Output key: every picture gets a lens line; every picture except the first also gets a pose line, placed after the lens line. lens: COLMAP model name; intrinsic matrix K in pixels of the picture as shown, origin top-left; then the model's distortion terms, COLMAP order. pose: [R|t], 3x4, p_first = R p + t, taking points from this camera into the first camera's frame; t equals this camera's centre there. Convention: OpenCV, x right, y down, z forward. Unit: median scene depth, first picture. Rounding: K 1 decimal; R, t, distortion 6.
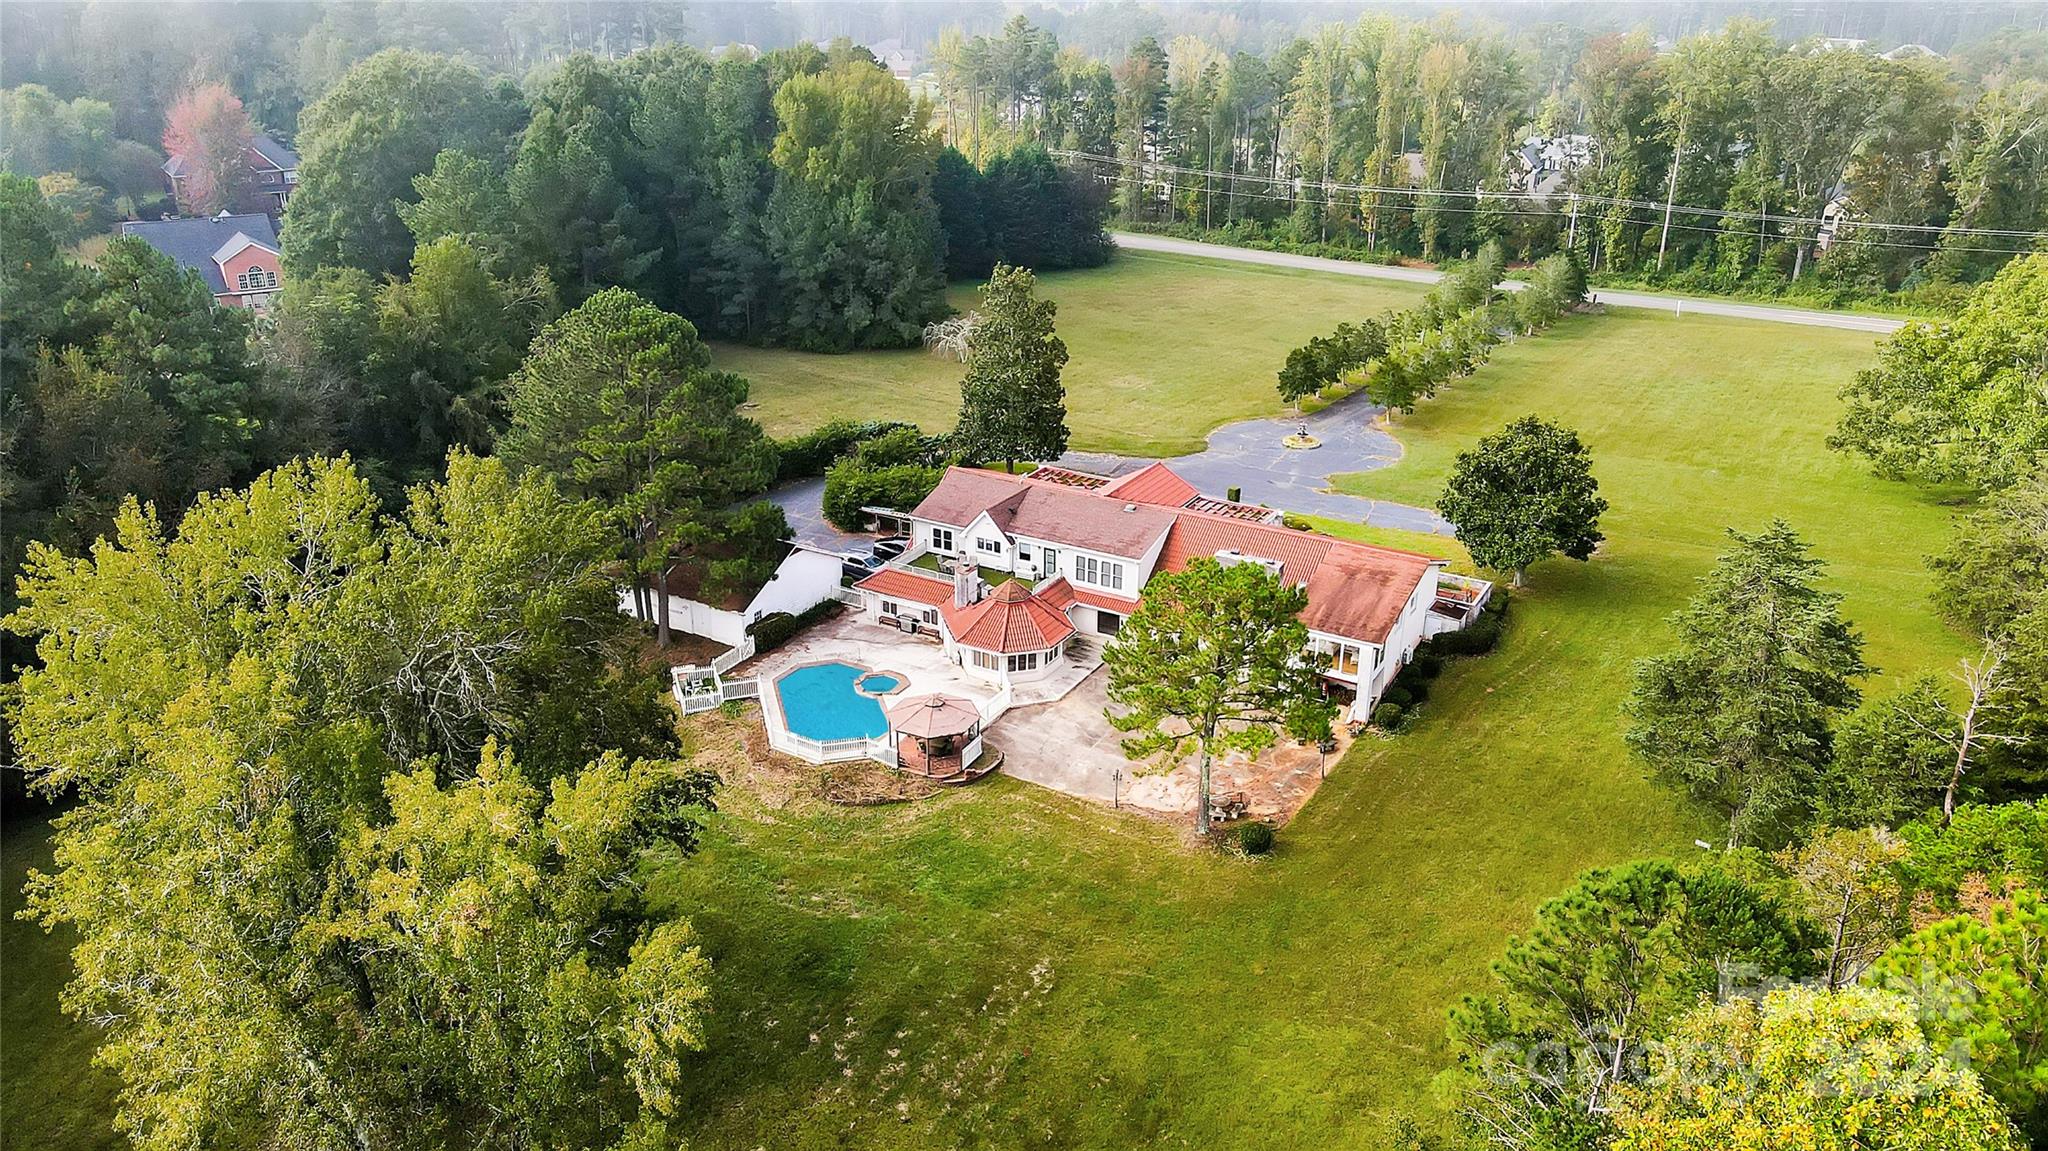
lens RADIAL K [[1524.9, 0, 1024.0], [0, 1524.9, 575.5], [0, 0, 1]] dist [0.002696, 0.031467]
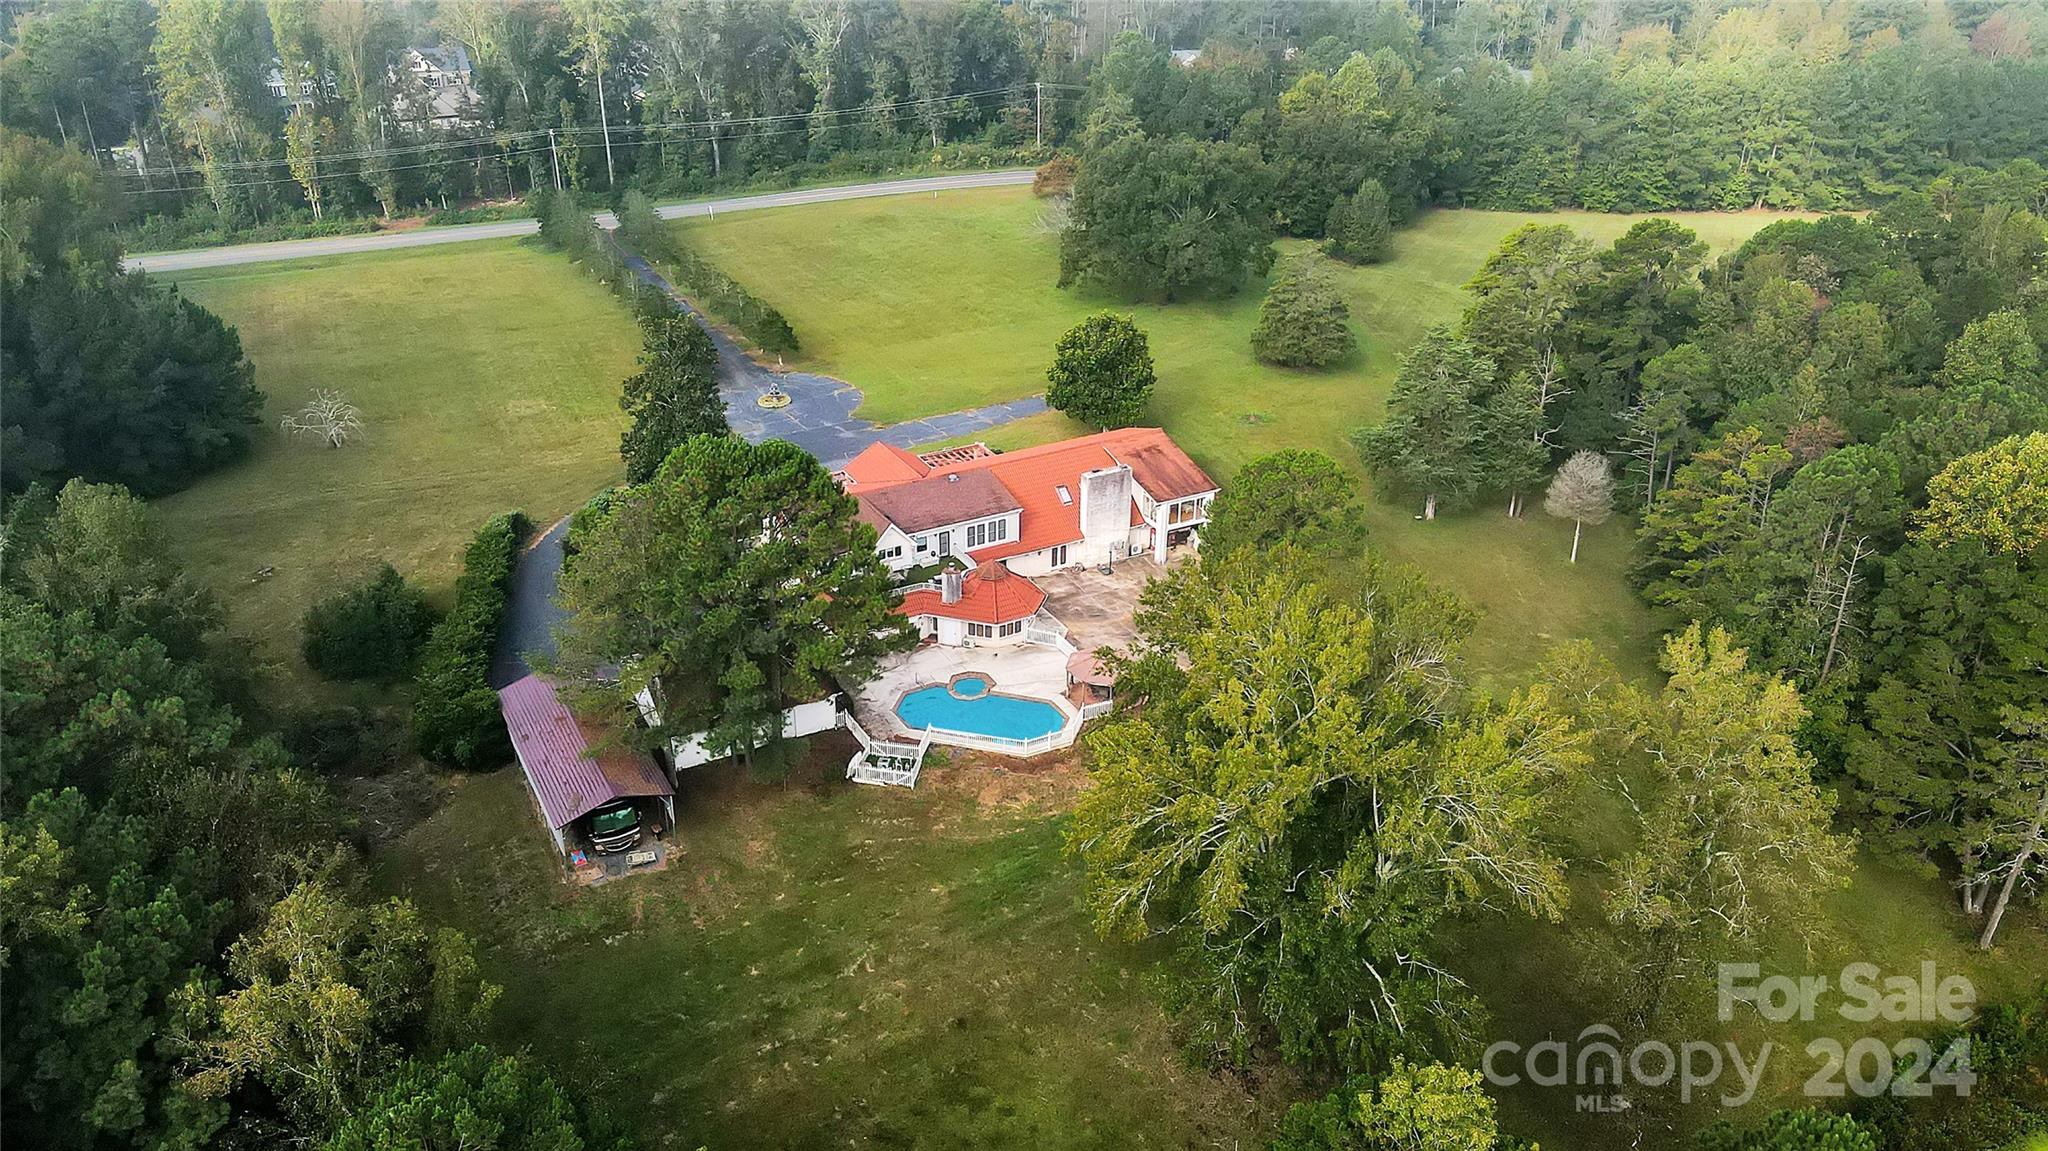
lens RADIAL K [[1524.9, 0, 1024.0], [0, 1524.9, 575.5], [0, 0, 1]] dist [0.002696, 0.031467]
pose [[0.487566, -0.391448, 0.780415, -0.867146], [0.314582, 0.912584, 0.261207, -0.269508], [-0.814443, 0.118149, 0.568088, 0.279281]]
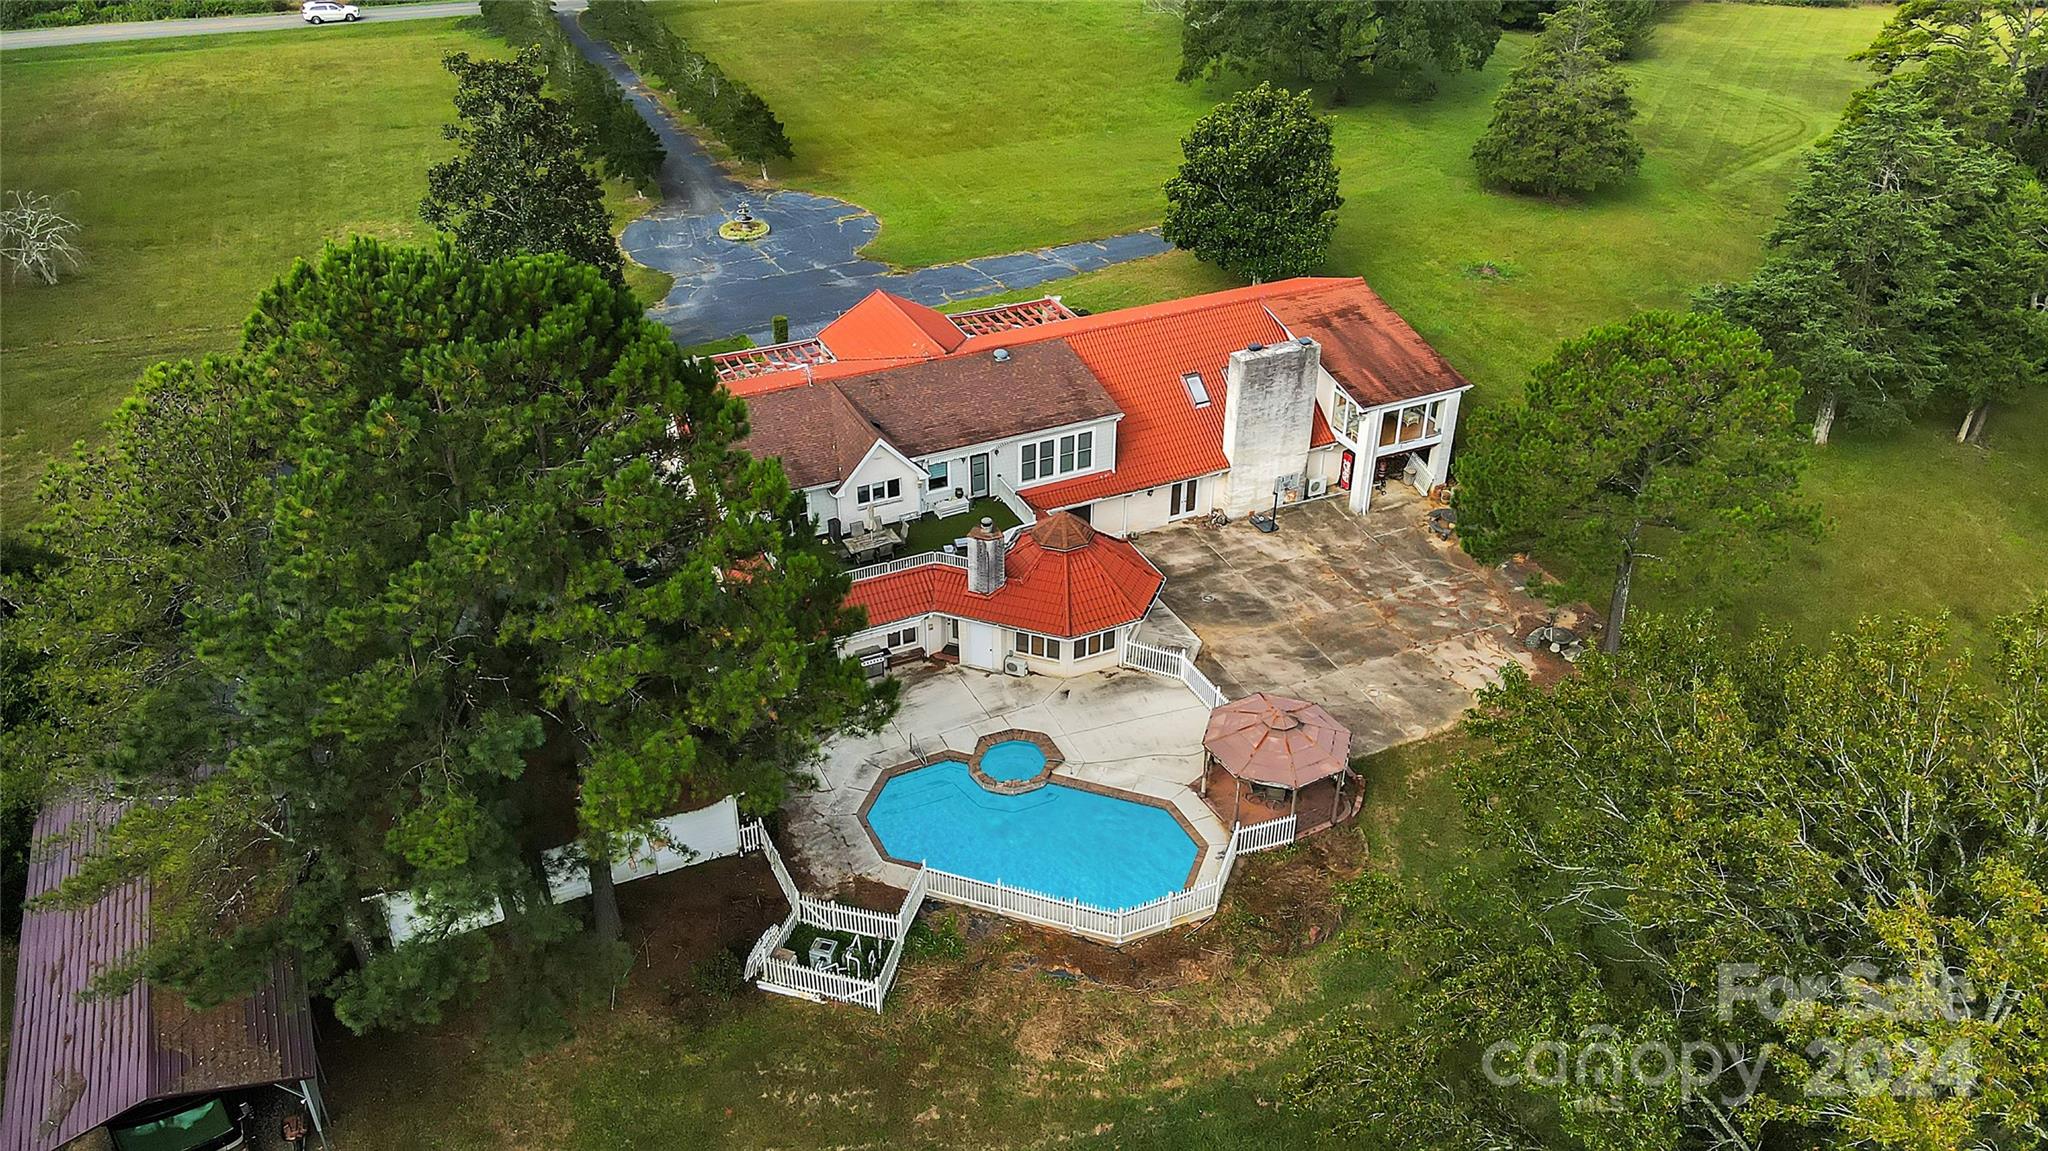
lens RADIAL K [[1524.9, 0, 1024.0], [0, 1524.9, 575.5], [0, 0, 1]] dist [0.002696, 0.031467]
pose [[0.540377, -0.437570, 0.718697, -0.451976], [0.305567, 0.897883, 0.316914, -0.167449], [-0.783978, 0.048357, 0.618902, 0.574731]]
